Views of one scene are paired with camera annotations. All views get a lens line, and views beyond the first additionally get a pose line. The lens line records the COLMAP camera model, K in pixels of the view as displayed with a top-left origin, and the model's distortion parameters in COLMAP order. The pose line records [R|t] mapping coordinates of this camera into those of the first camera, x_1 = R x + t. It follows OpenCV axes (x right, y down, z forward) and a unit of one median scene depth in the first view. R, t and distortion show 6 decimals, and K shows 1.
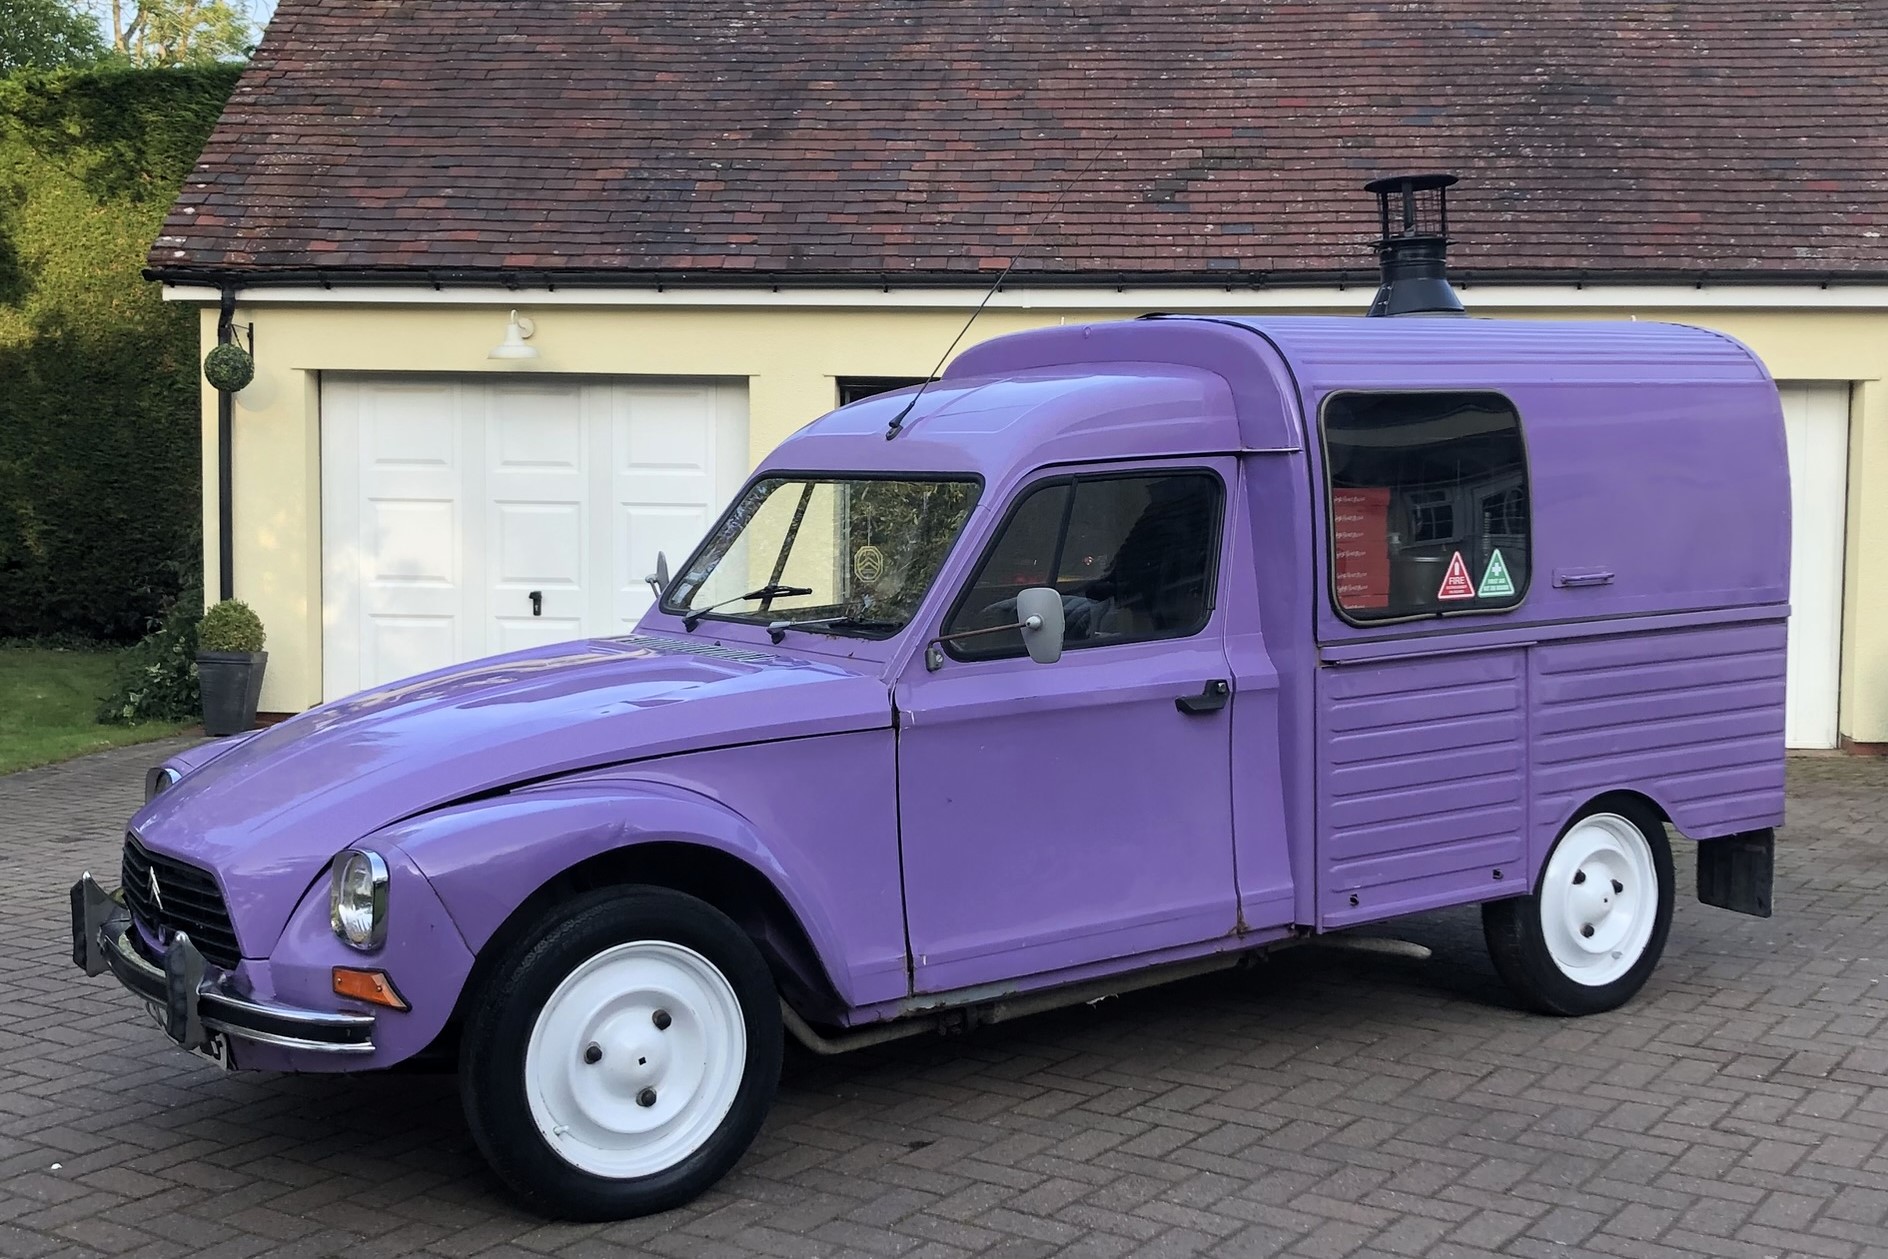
lens RADIAL K [[2274.7, 0, 937.3], [0, 2274.7, 596.2], [0, 0, 1]] dist [0.247579, -0.937413]
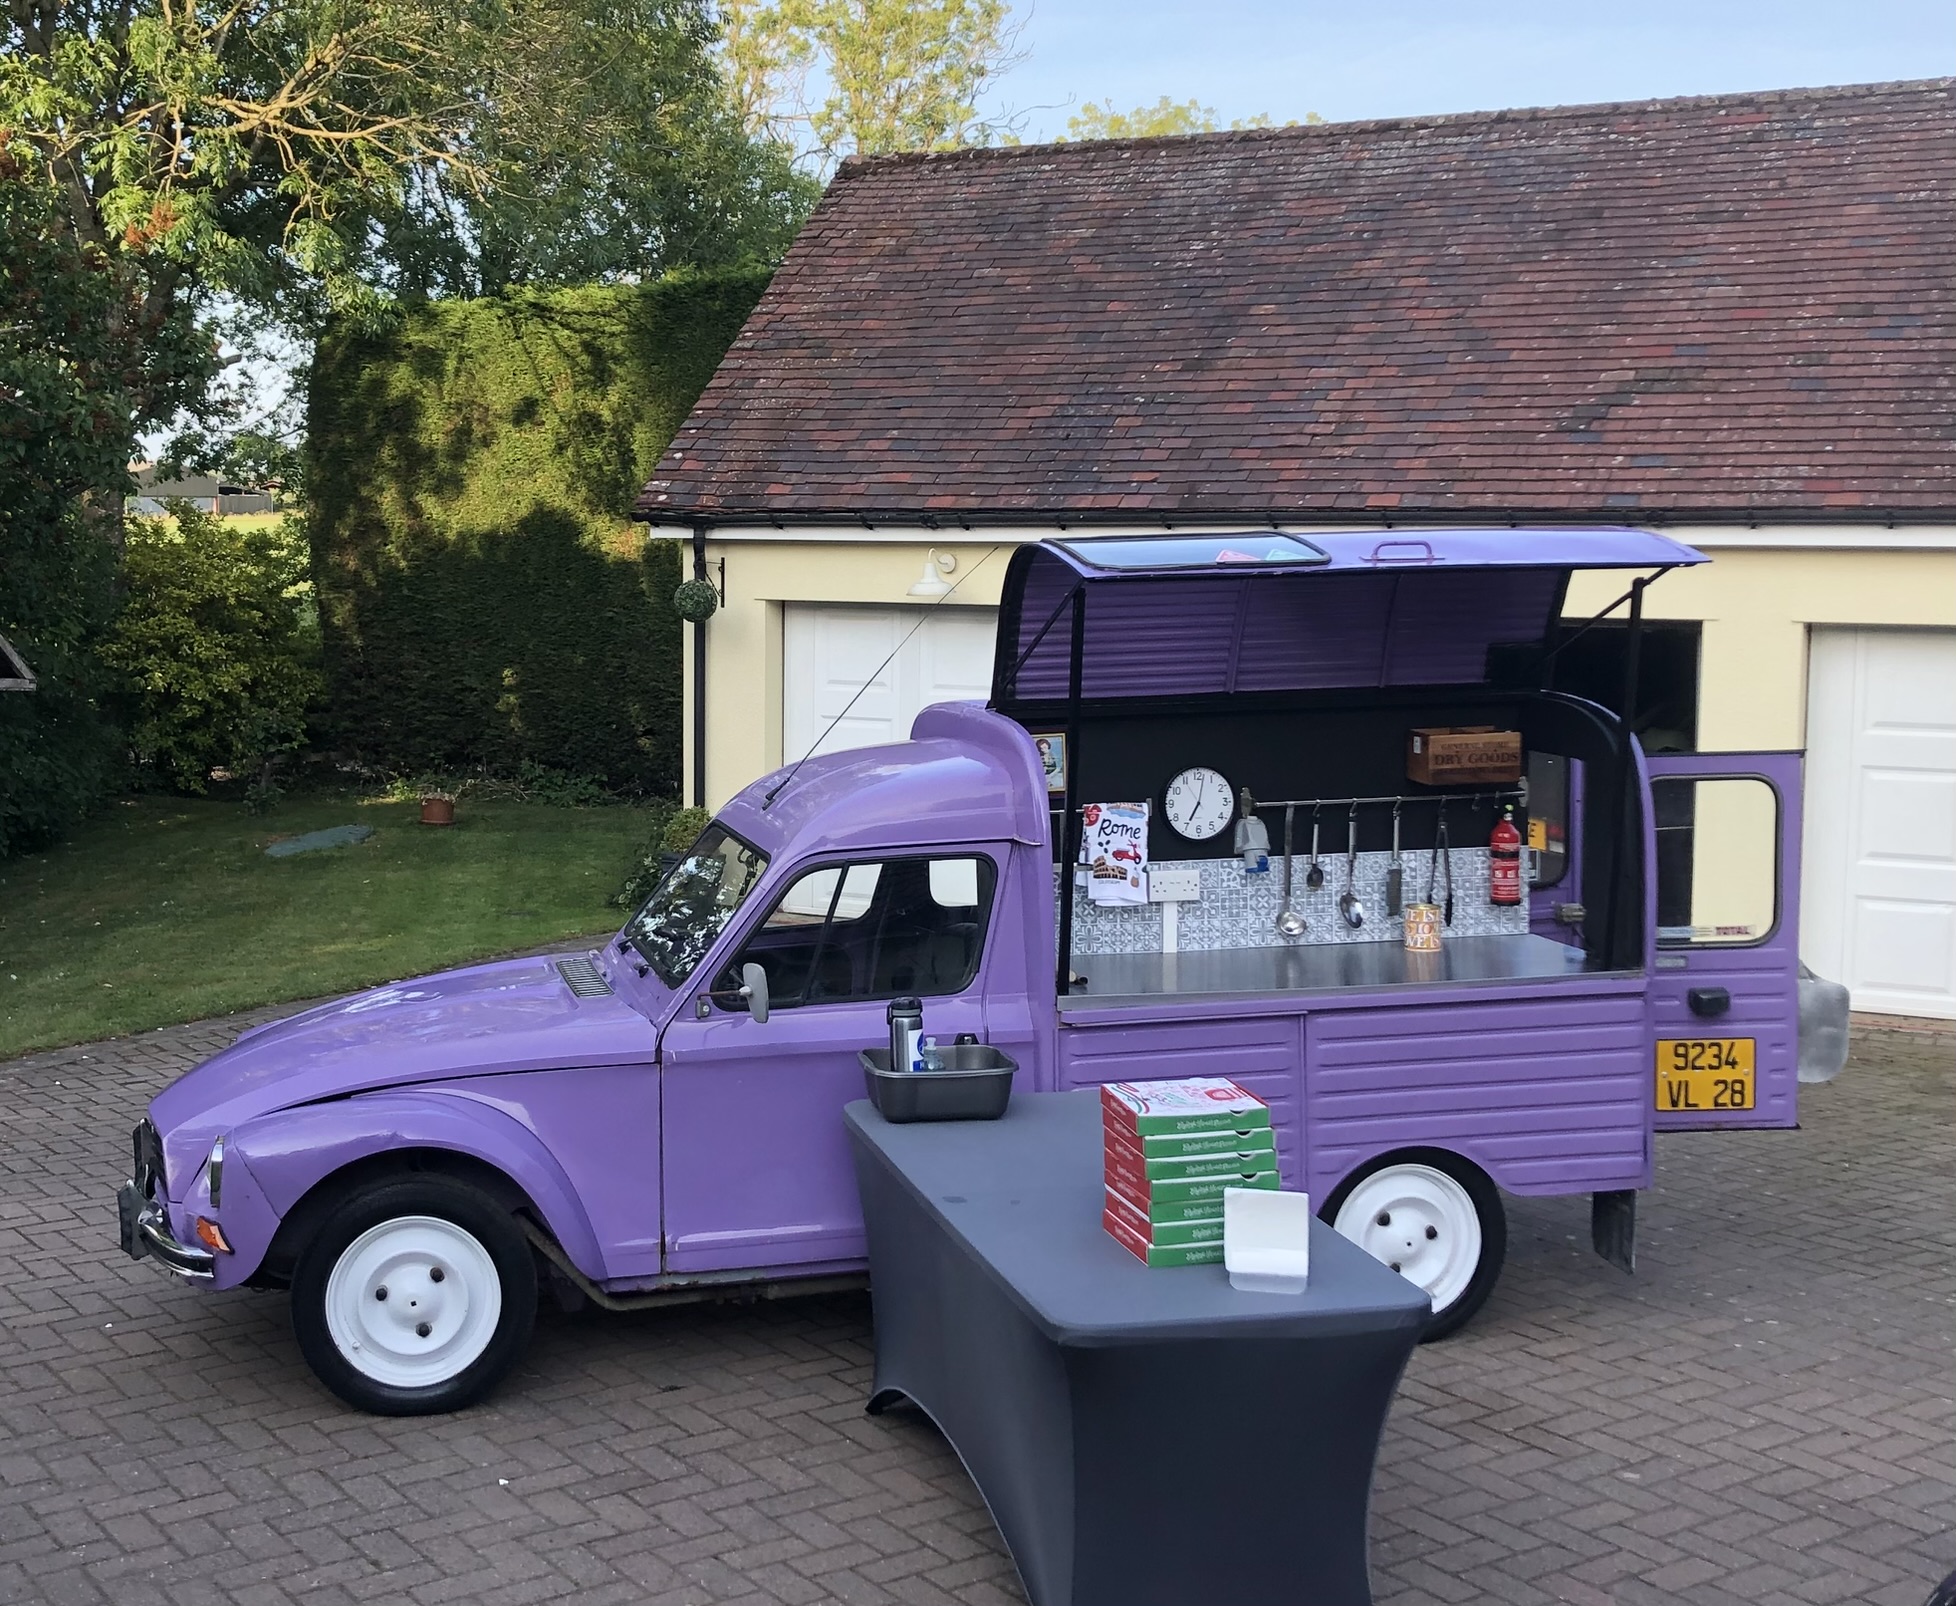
lens RADIAL K [[2537.3, 0, 842.1], [0, 2537.3, 731.6], [0, 0, 1]] dist [0.172787, -0.618118]
pose [[0.925180, 0.025640, -0.378662, 0.217617], [-0.021918, 0.999660, 0.014135, -0.053702], [0.378896, -0.004778, 0.925427, -0.102951]]
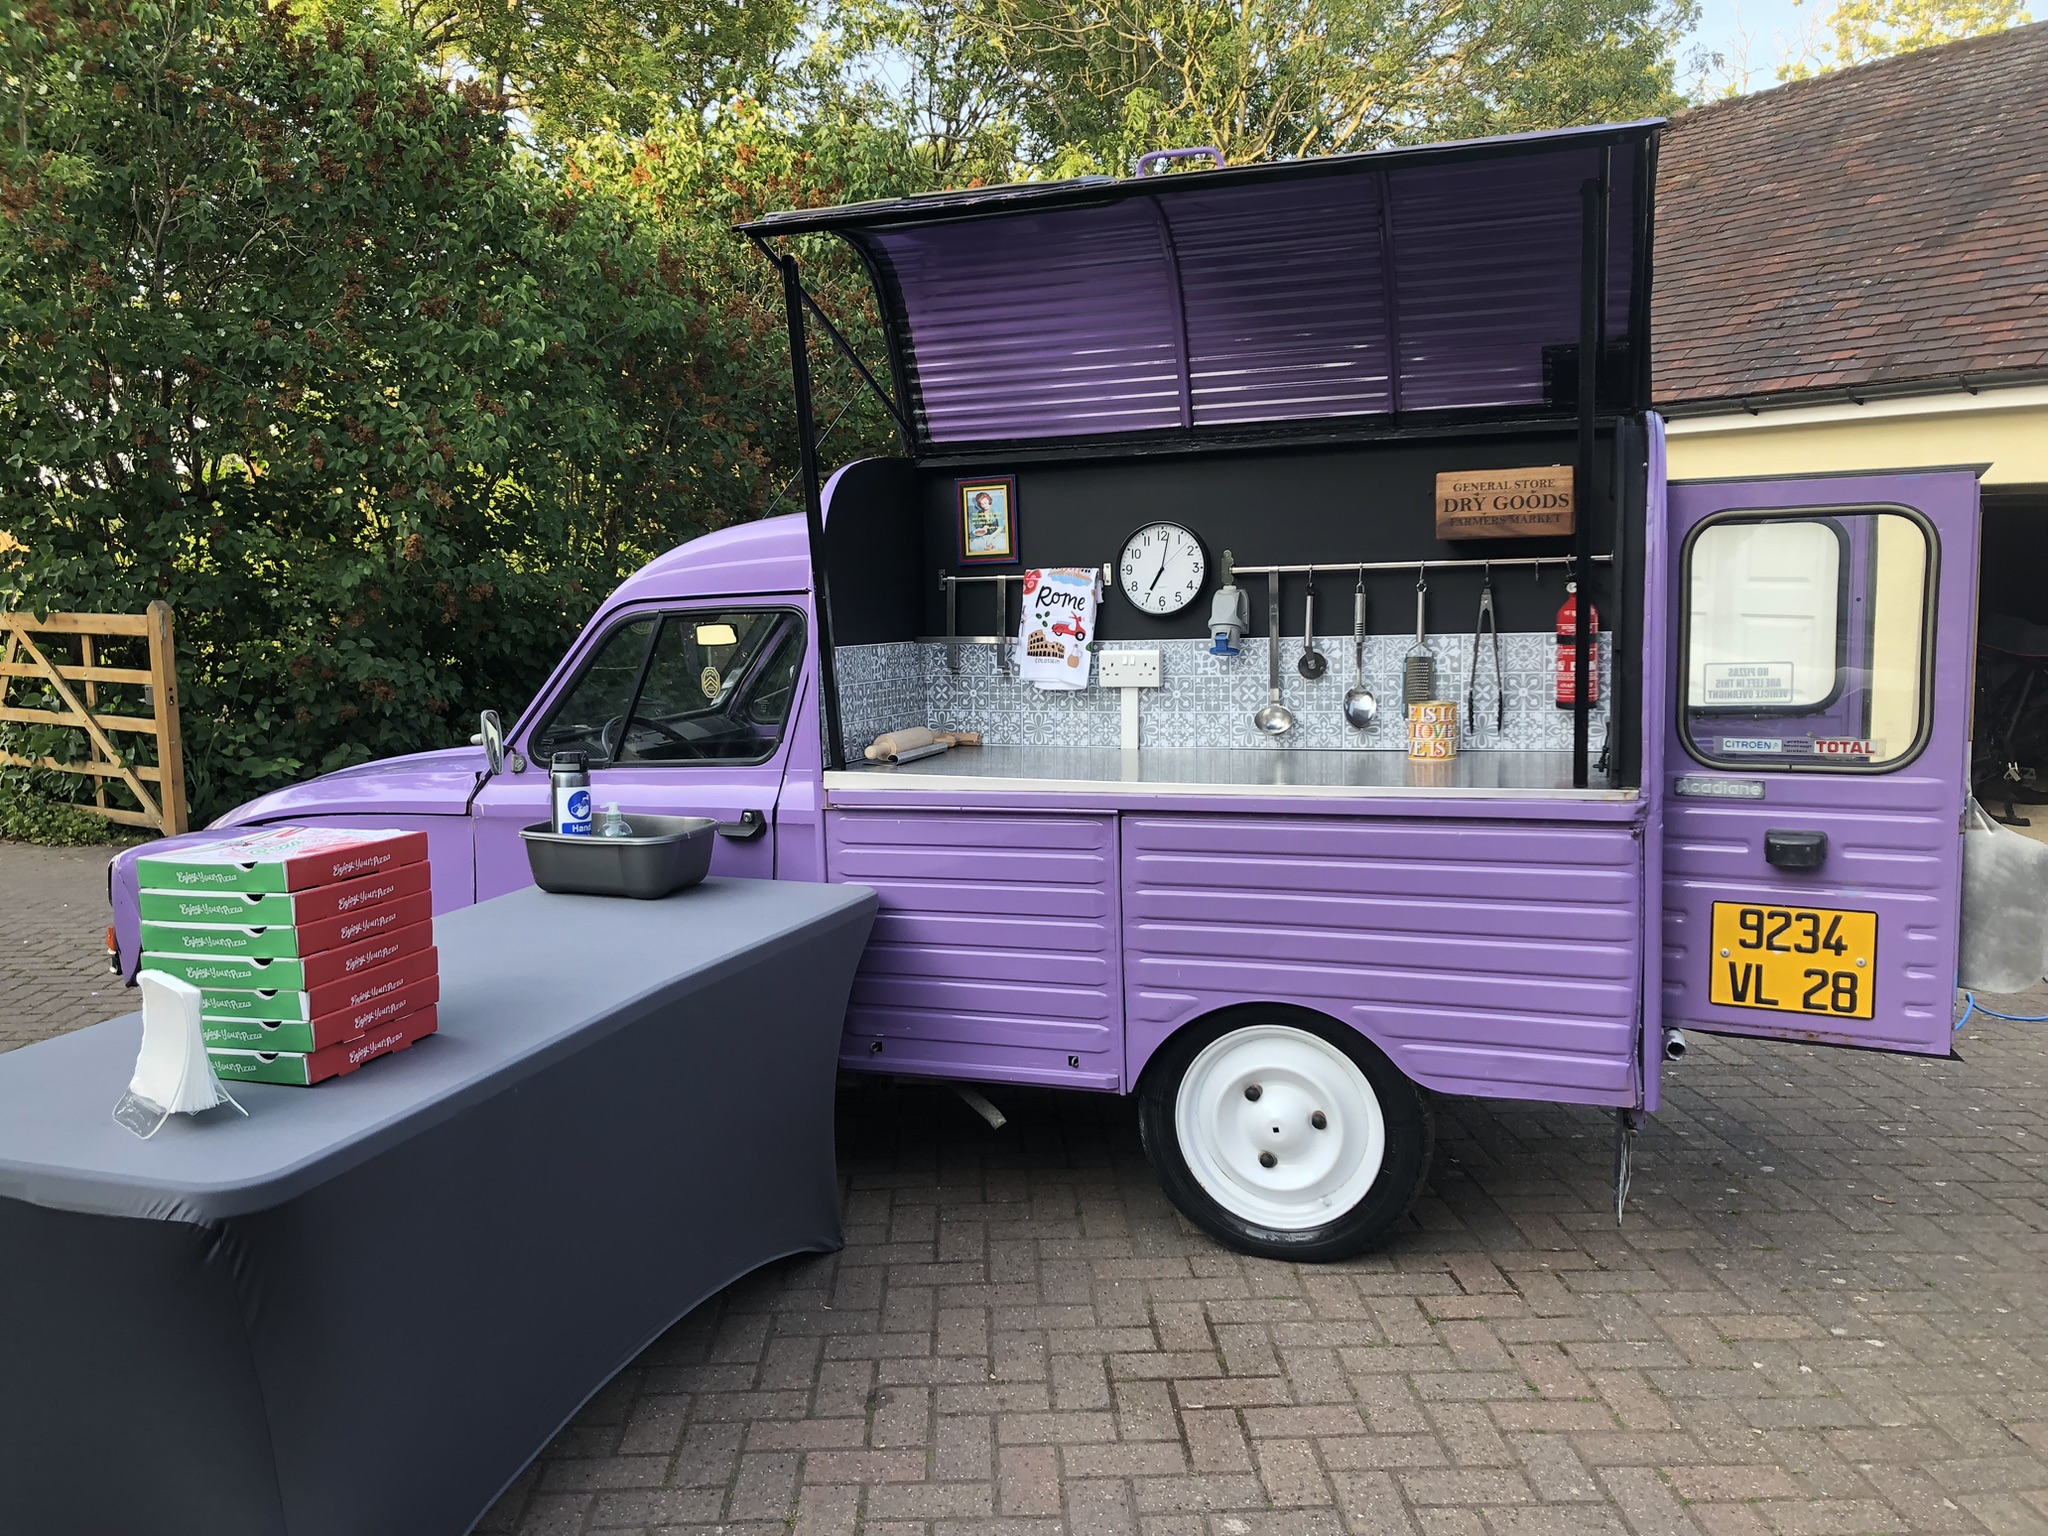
lens RADIAL K [[1669.3, 0, 973.0], [0, 1669.3, 790.2], [0, 0, 1]] dist [0.091580, -0.117703]
pose [[0.578997, 0.097880, -0.809433, 0.309125], [-0.038701, 0.994948, 0.092629, -0.018598], [0.814411, -0.022306, 0.579860, 0.240301]]
